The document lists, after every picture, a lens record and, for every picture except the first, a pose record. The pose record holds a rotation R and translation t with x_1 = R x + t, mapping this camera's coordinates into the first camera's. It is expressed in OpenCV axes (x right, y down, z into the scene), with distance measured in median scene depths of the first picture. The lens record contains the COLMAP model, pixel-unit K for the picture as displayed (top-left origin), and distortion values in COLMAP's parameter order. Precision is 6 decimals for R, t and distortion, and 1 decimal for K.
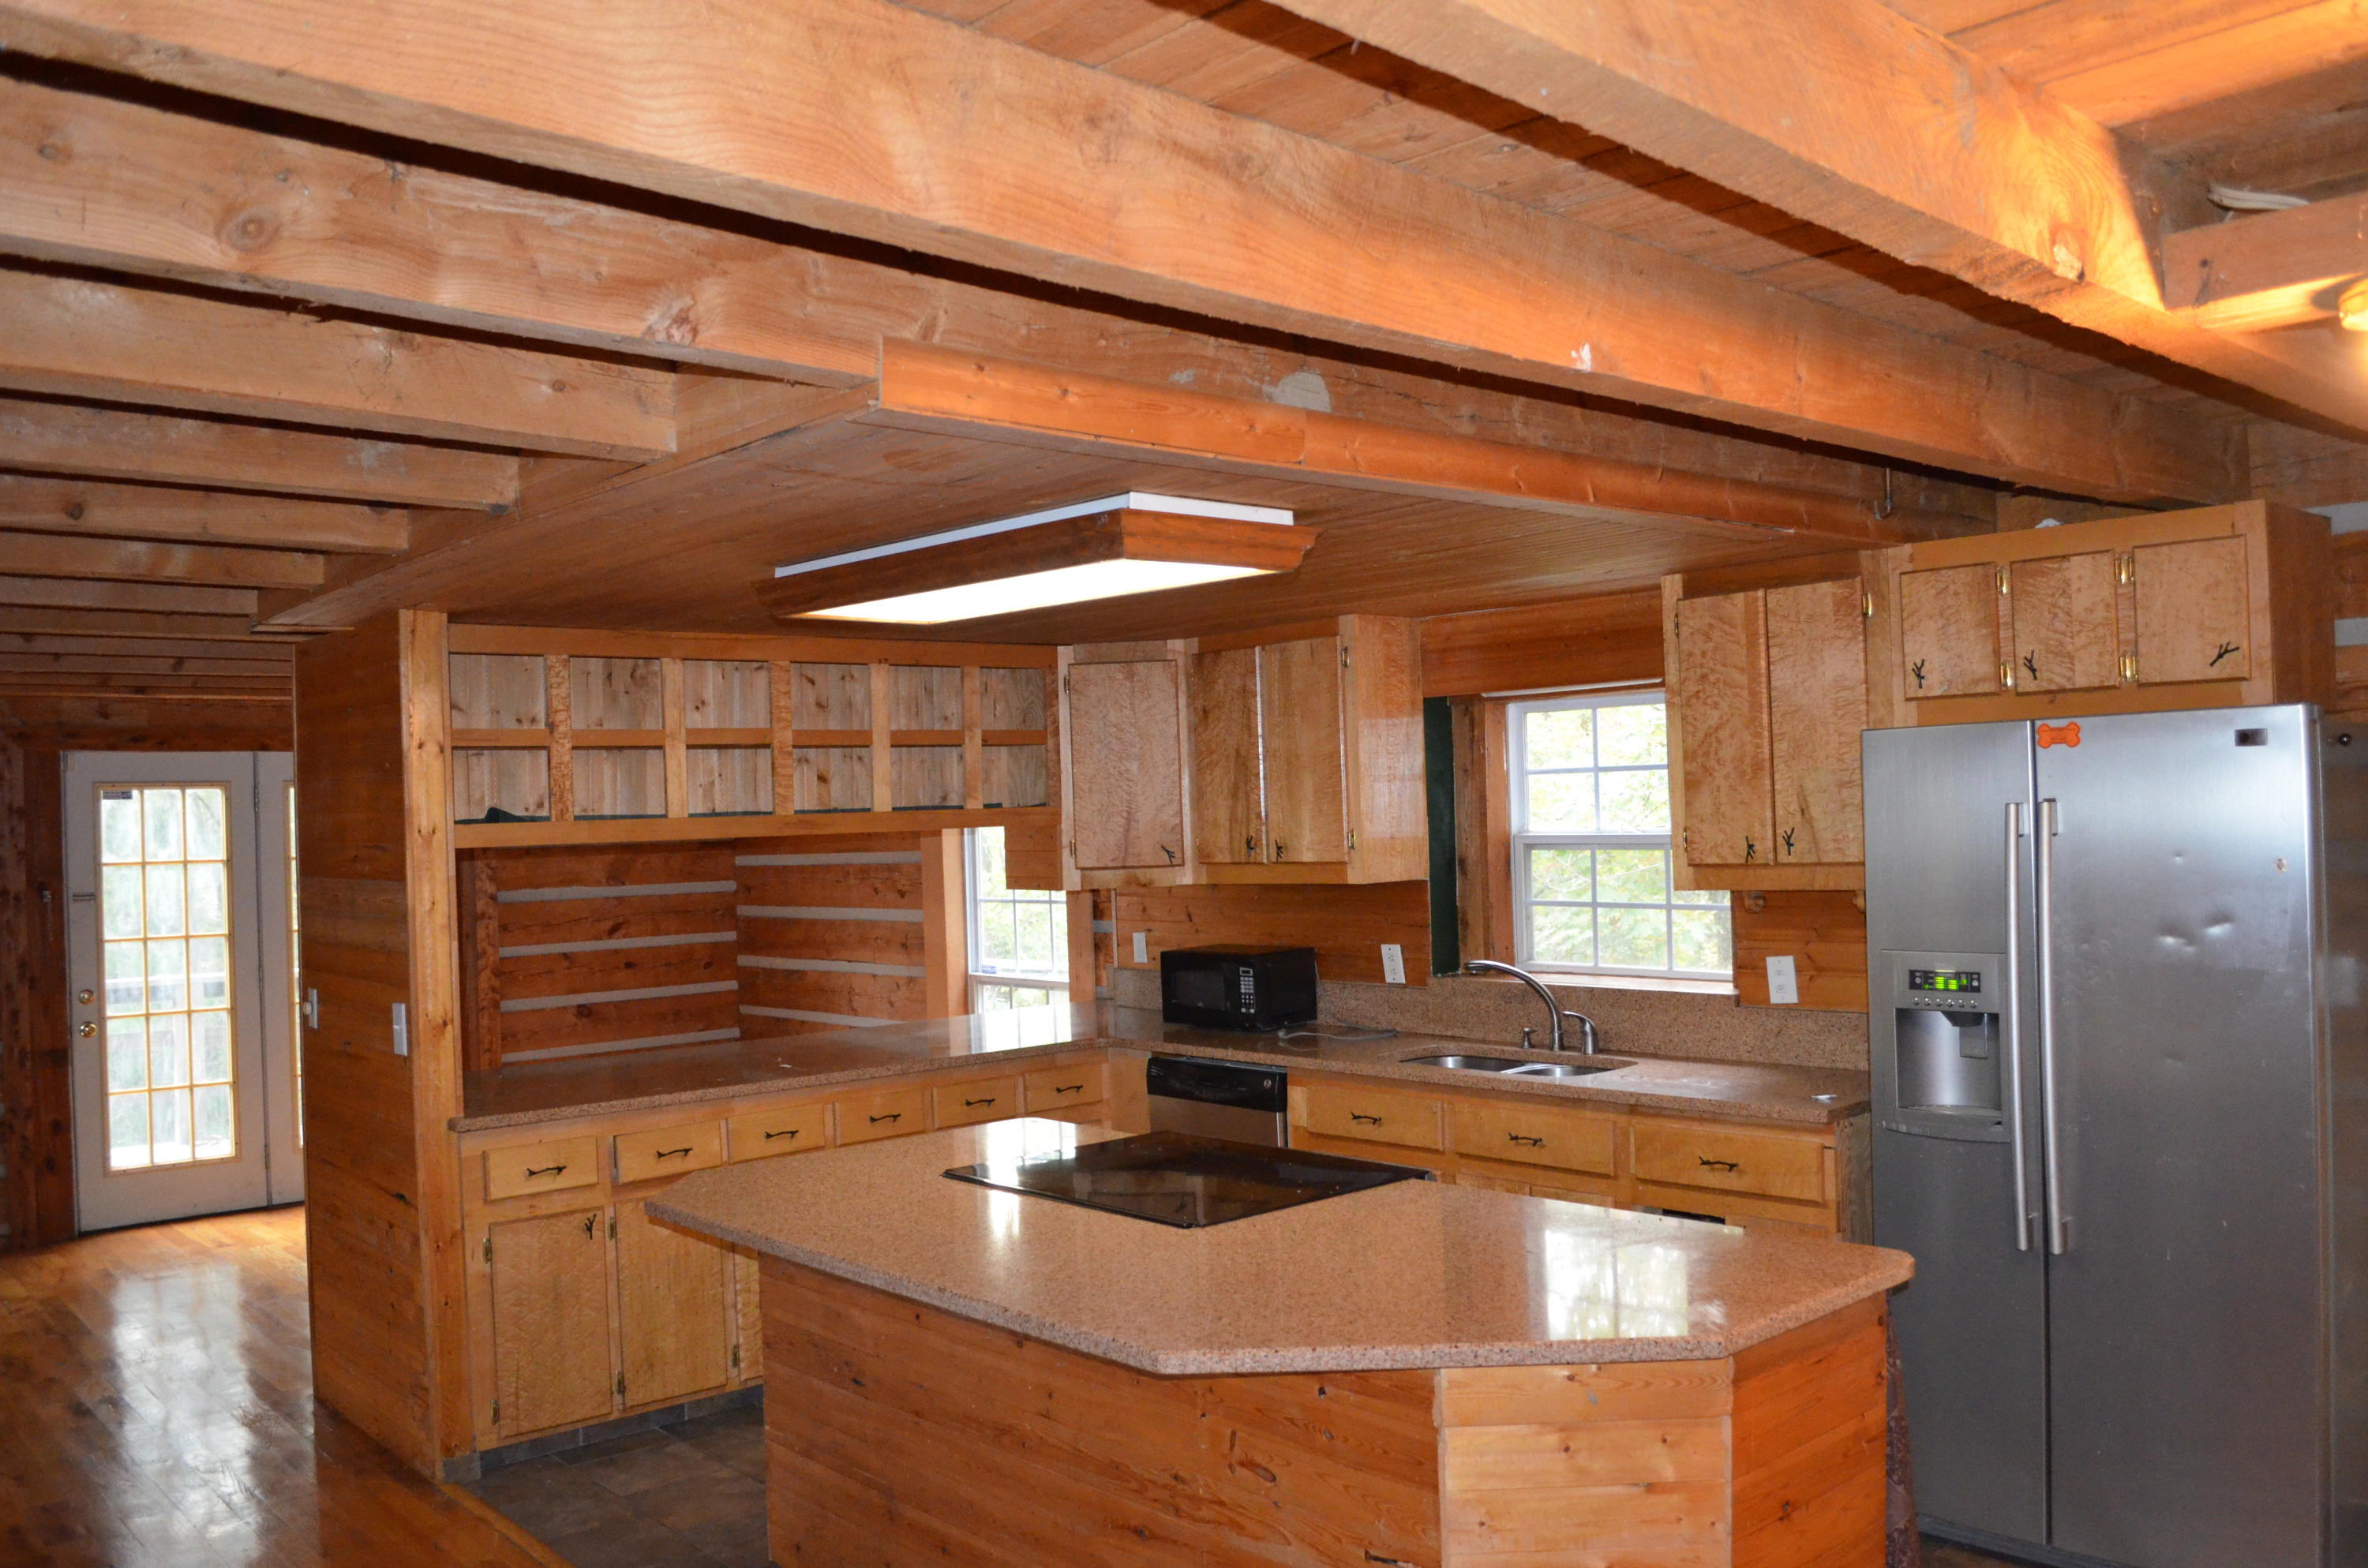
lens RADIAL K [[1865.0, 0, 1197.5], [0, 1865.0, 774.3], [0, 0, 1]] dist [-0.077084, 0.003168]
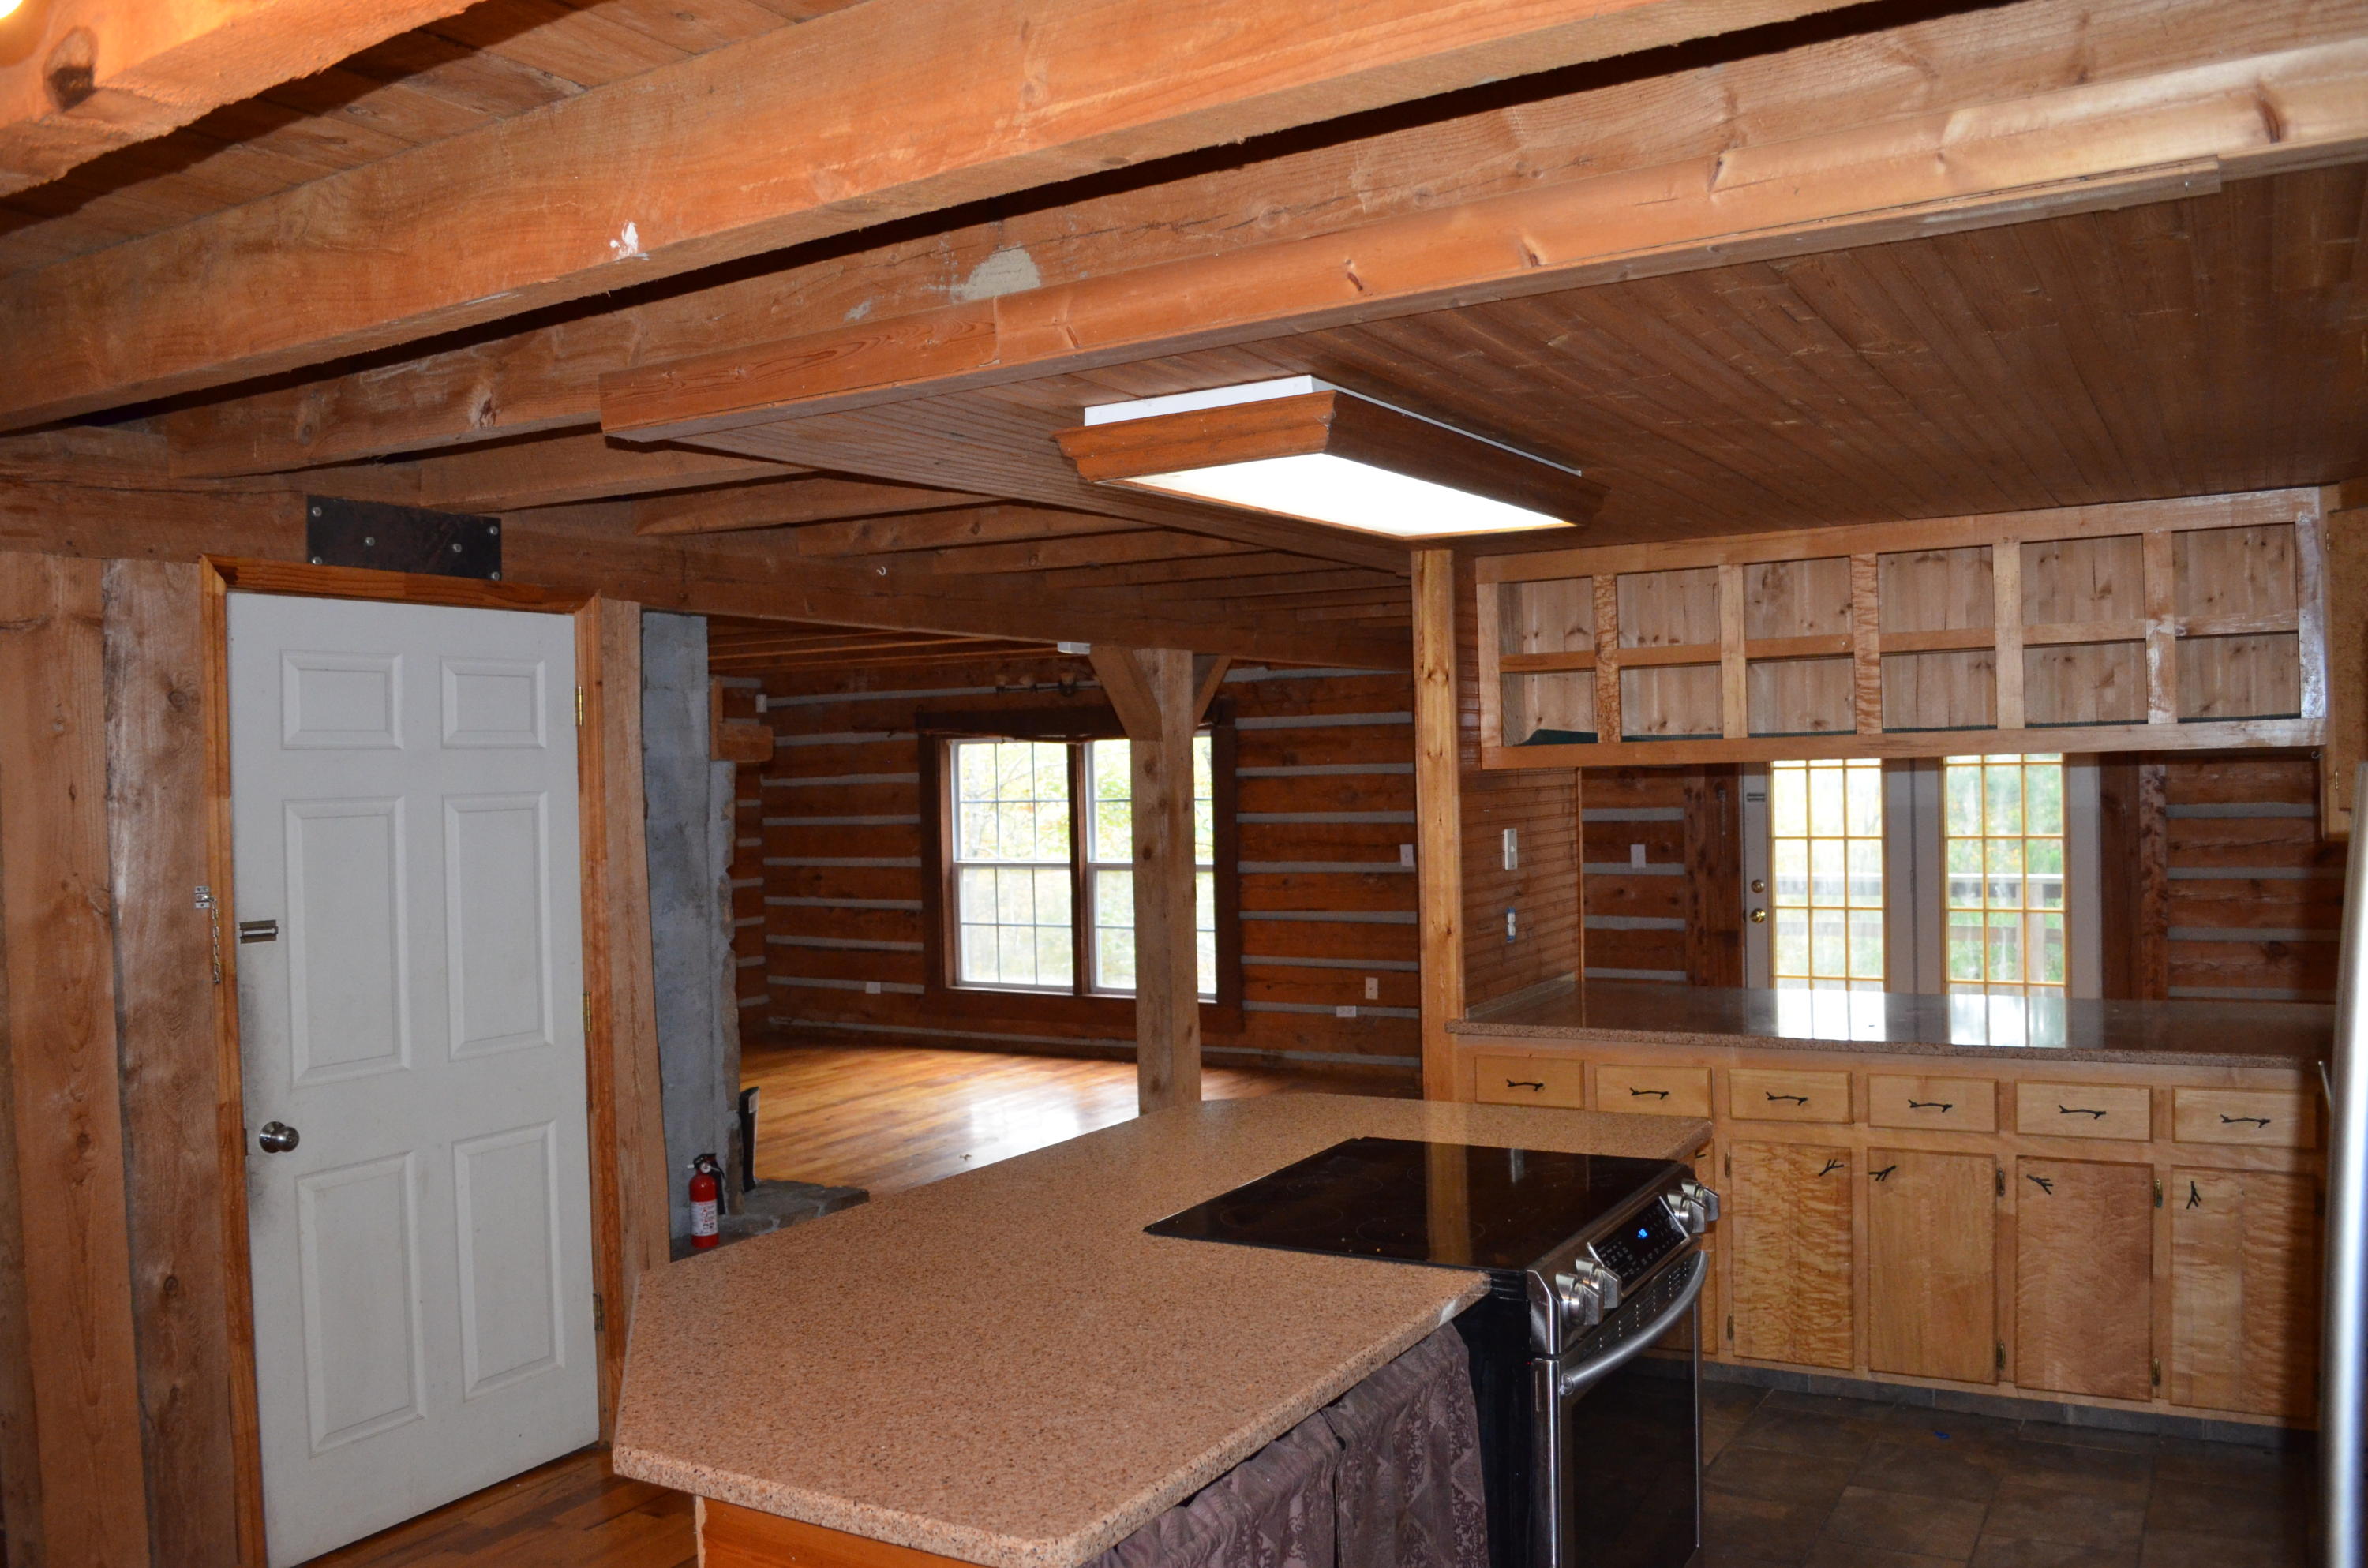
lens RADIAL K [[1865.0, 0, 1197.7], [0, 1865.0, 794.0], [0, 0, 1]] dist [-0.077084, 0.003168]
pose [[0.296378, 0.036284, -0.954381, 0.378806], [0.037989, 0.998039, 0.049741, -0.003549], [0.954315, -0.050998, 0.294418, 0.347841]]
